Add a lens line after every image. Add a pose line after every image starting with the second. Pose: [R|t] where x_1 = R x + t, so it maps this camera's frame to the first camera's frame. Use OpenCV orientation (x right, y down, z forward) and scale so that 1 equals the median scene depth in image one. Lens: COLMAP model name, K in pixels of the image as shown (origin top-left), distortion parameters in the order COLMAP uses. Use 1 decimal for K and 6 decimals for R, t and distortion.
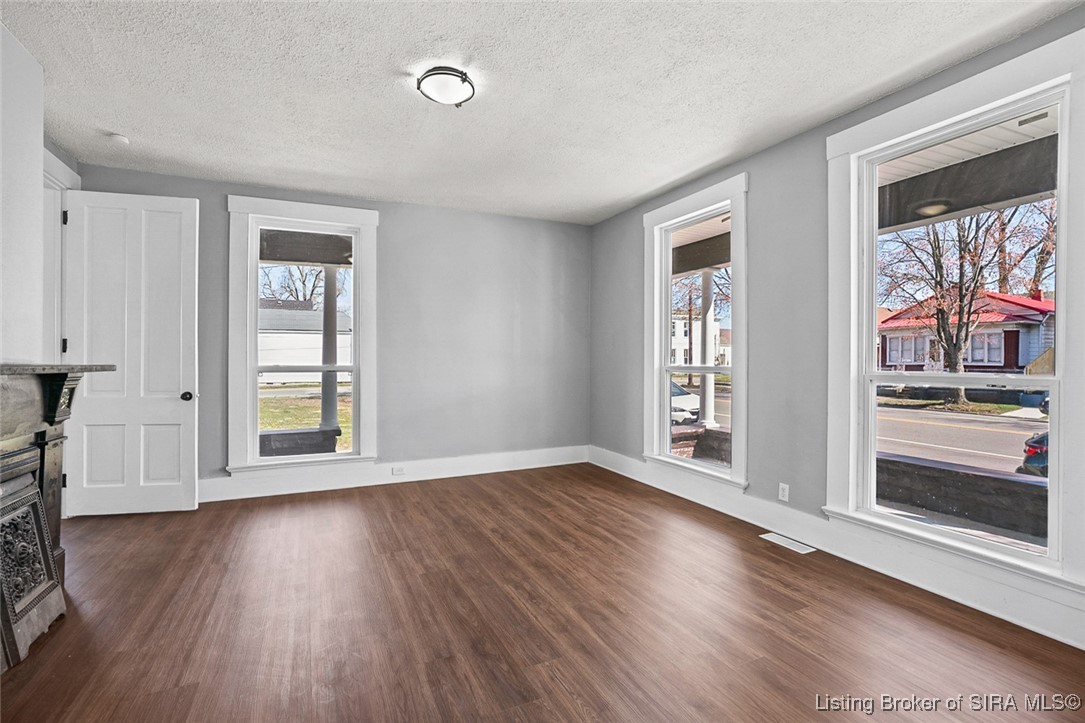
lens RADIAL K [[503.9, 0, 526.6], [0, 503.9, 359.5], [0, 0, 1]] dist [-0.000999, 0.009588]
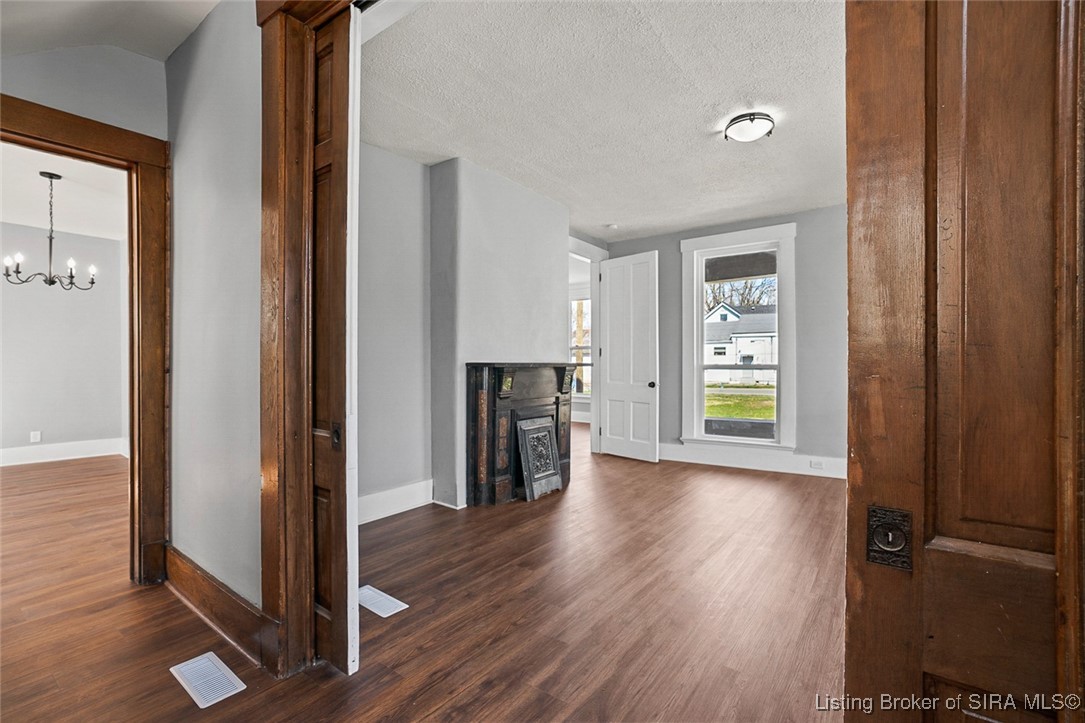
lens RADIAL K [[492.8, 0, 537.9], [0, 492.8, 364.6], [0, 0, 1]] dist [-0.069484, 0.027737]
pose [[0.485606, -0.003133, -0.874172, 0.559035], [0.006517, 0.999979, 0.000036, 0.015091], [0.874154, -0.005714, 0.485616, 0.010795]]
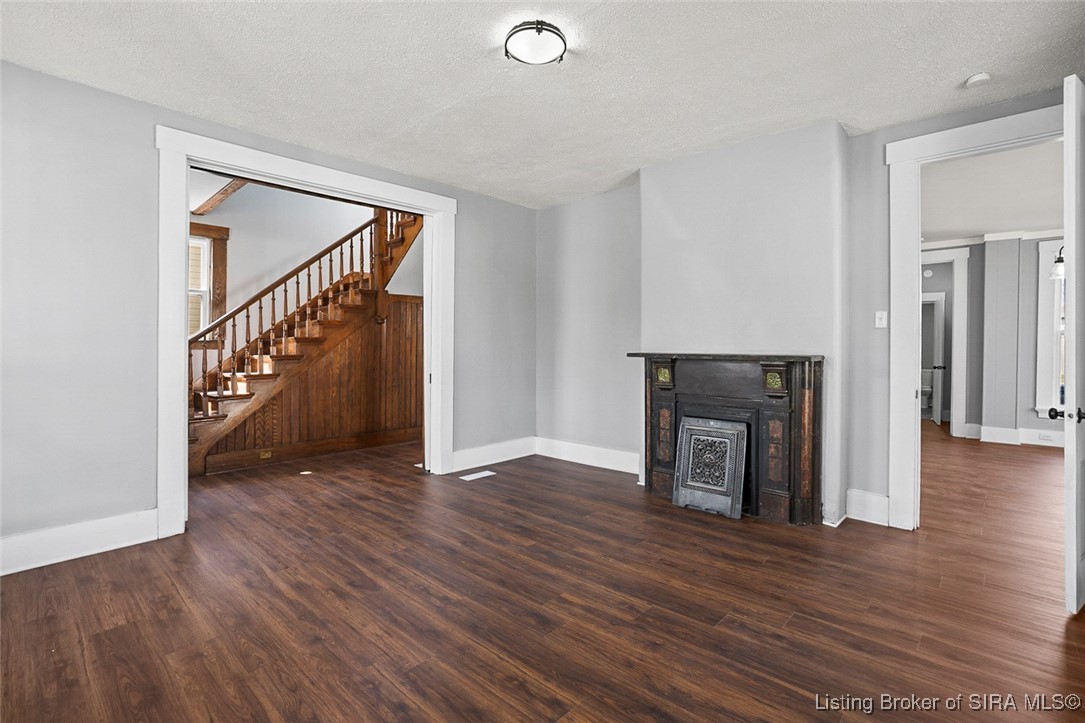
lens RADIAL K [[492.8, 0, 537.9], [0, 492.8, 364.6], [0, 0, 1]] dist [-0.069484, 0.027737]
pose [[-0.918306, -0.000223, -0.395870, 0.158474], [-0.013150, 0.999465, 0.029941, 0.004434], [0.395652, 0.032701, -0.917818, 1.684897]]
